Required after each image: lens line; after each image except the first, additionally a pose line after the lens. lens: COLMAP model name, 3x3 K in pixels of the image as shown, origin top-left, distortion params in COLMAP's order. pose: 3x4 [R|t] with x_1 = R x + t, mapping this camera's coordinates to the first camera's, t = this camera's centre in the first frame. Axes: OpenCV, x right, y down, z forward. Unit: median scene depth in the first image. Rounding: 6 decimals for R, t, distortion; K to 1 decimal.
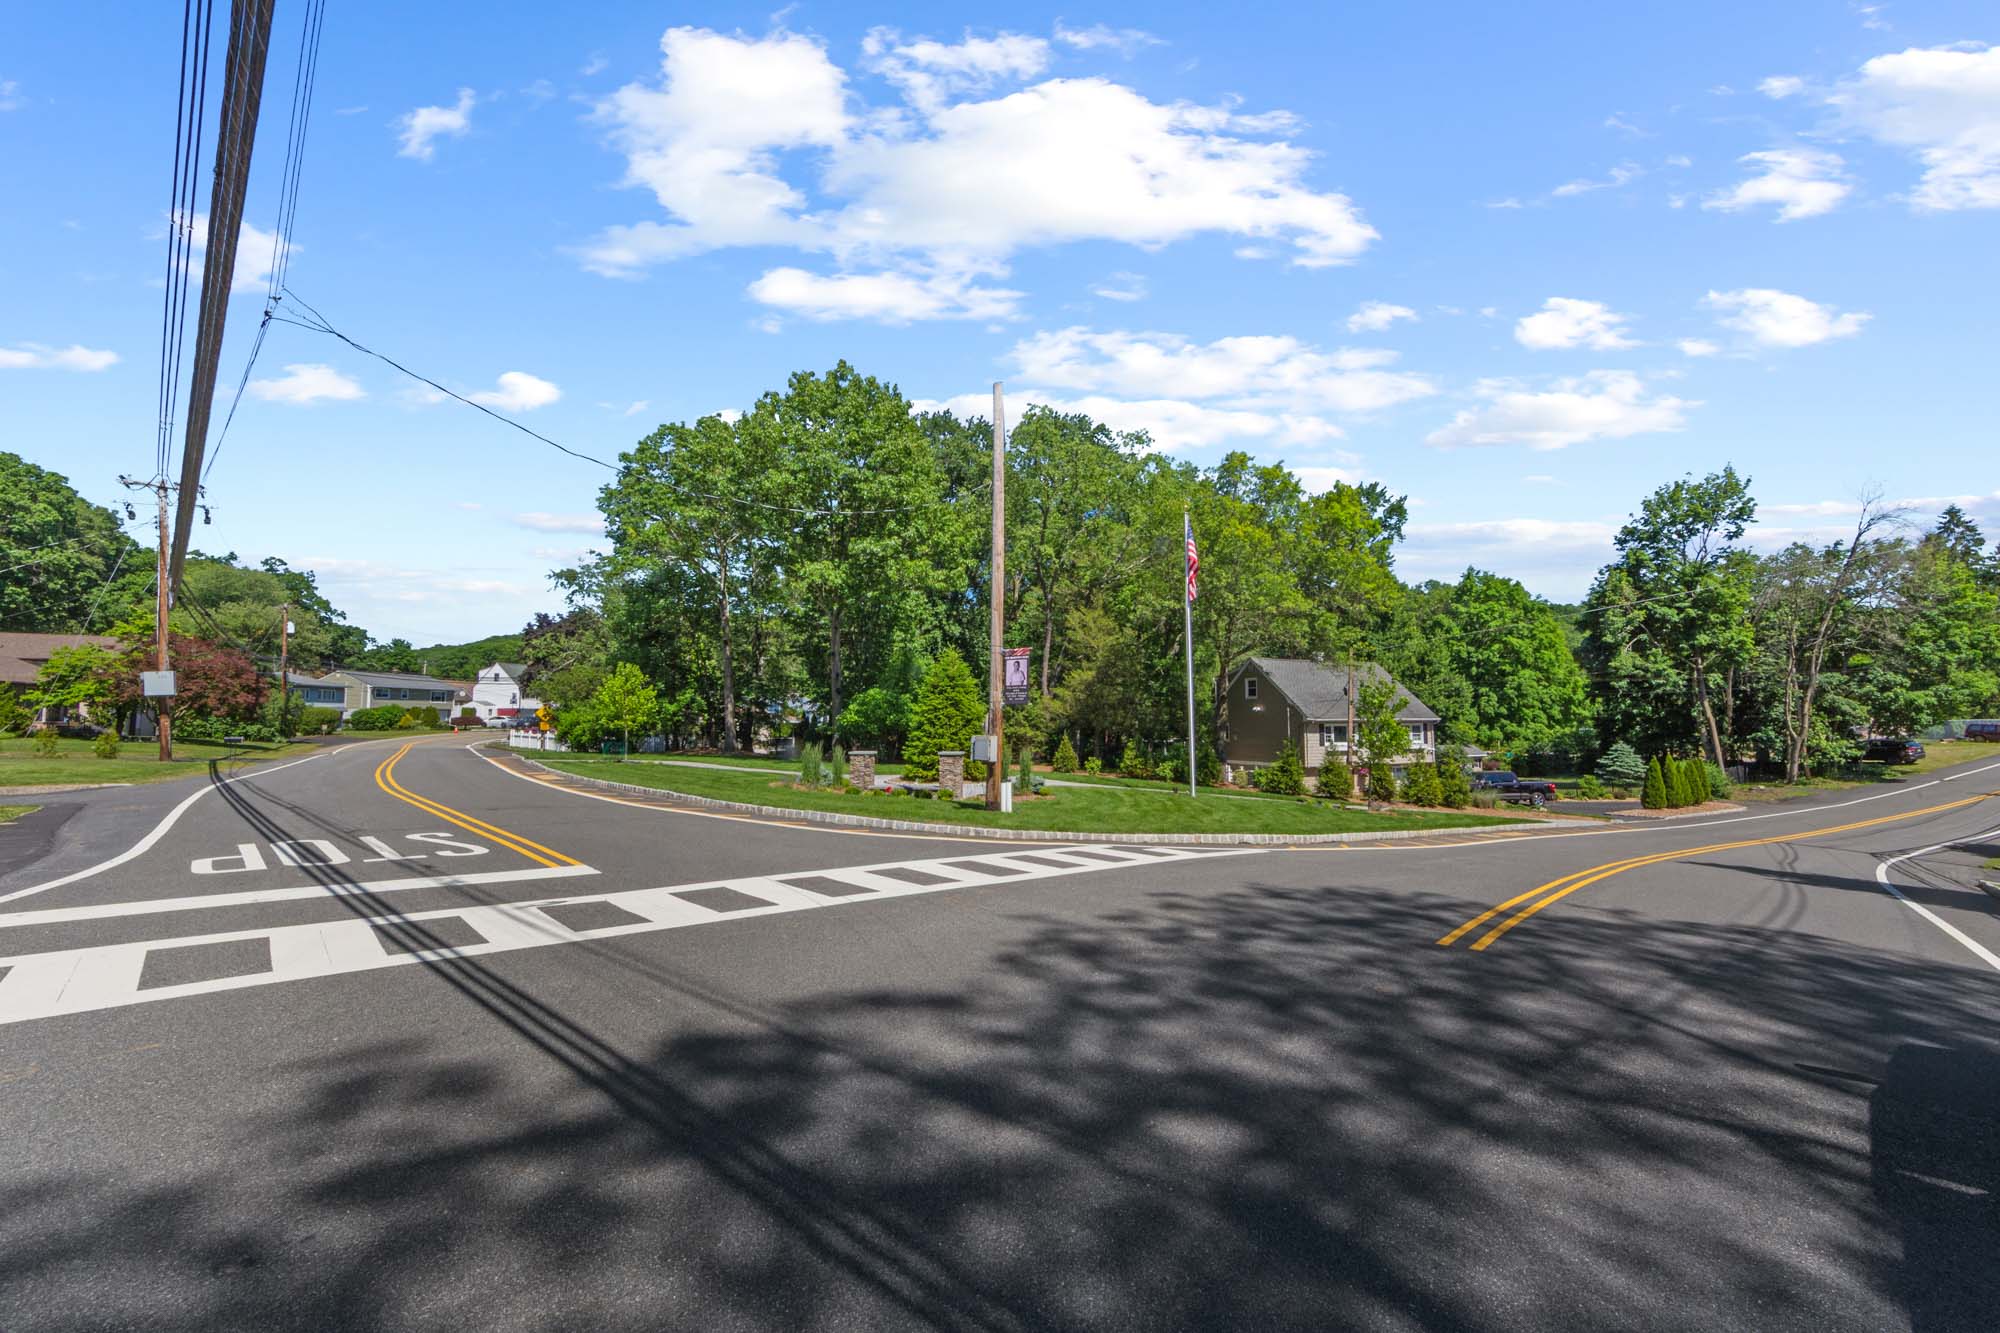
lens RADIAL K [[865.3, 0, 1000.0], [0, 865.3, 666.5], [0, 0, 1]] dist [0.000009, 0.000015]
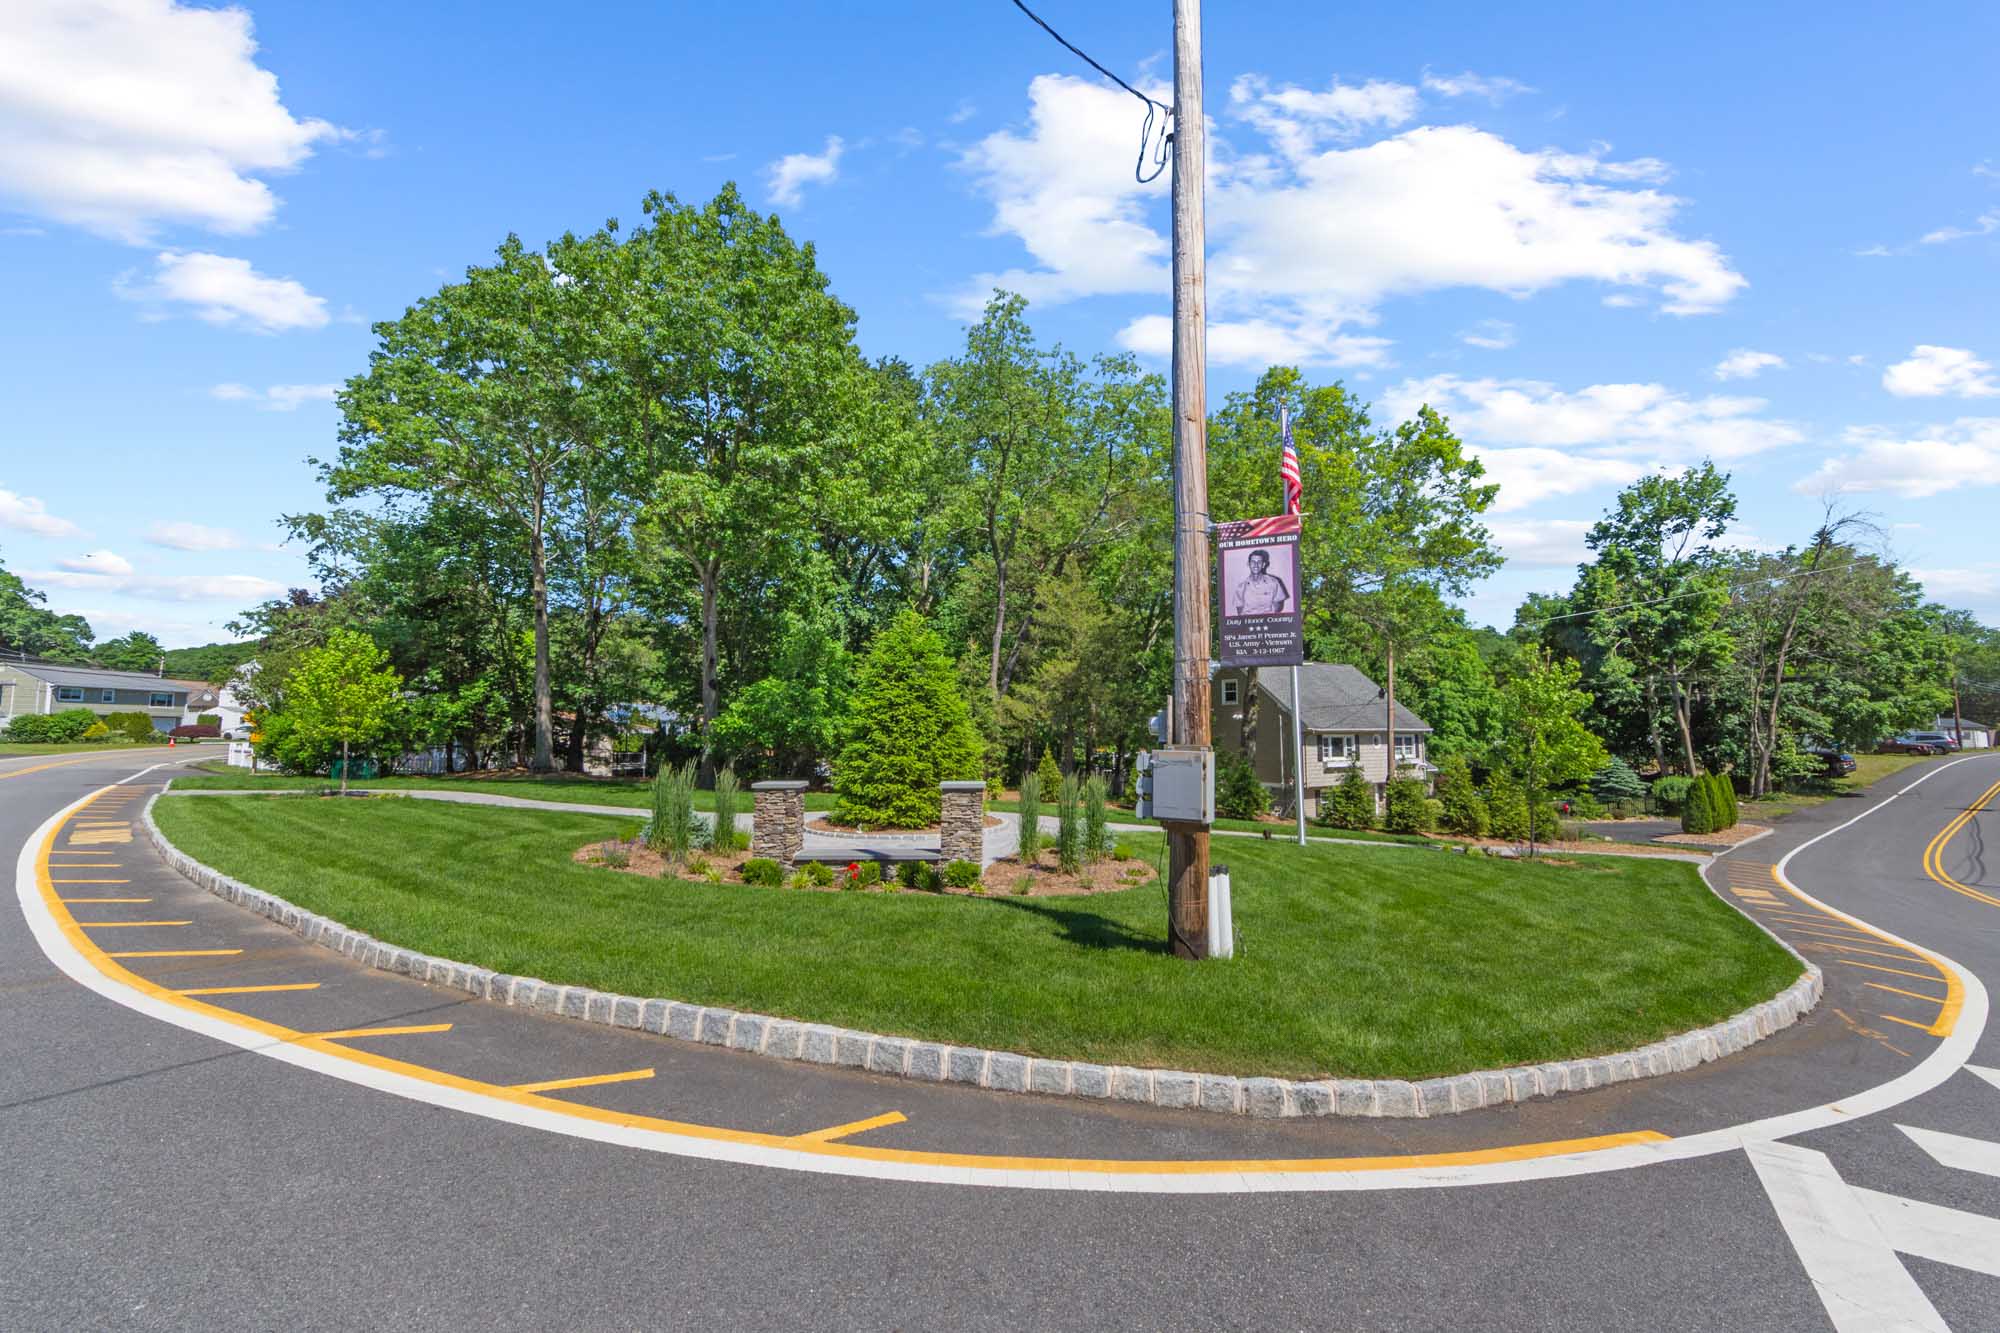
lens RADIAL K [[865.3, 0, 1000.0], [0, 865.3, 666.5], [0, 0, 1]] dist [0.000009, 0.000015]
pose [[1.000000, -0.000236, 0.000526, -0.425921], [0.000236, 1.000000, -0.000179, -0.055127], [-0.000526, 0.000179, 1.000000, 0.000546]]
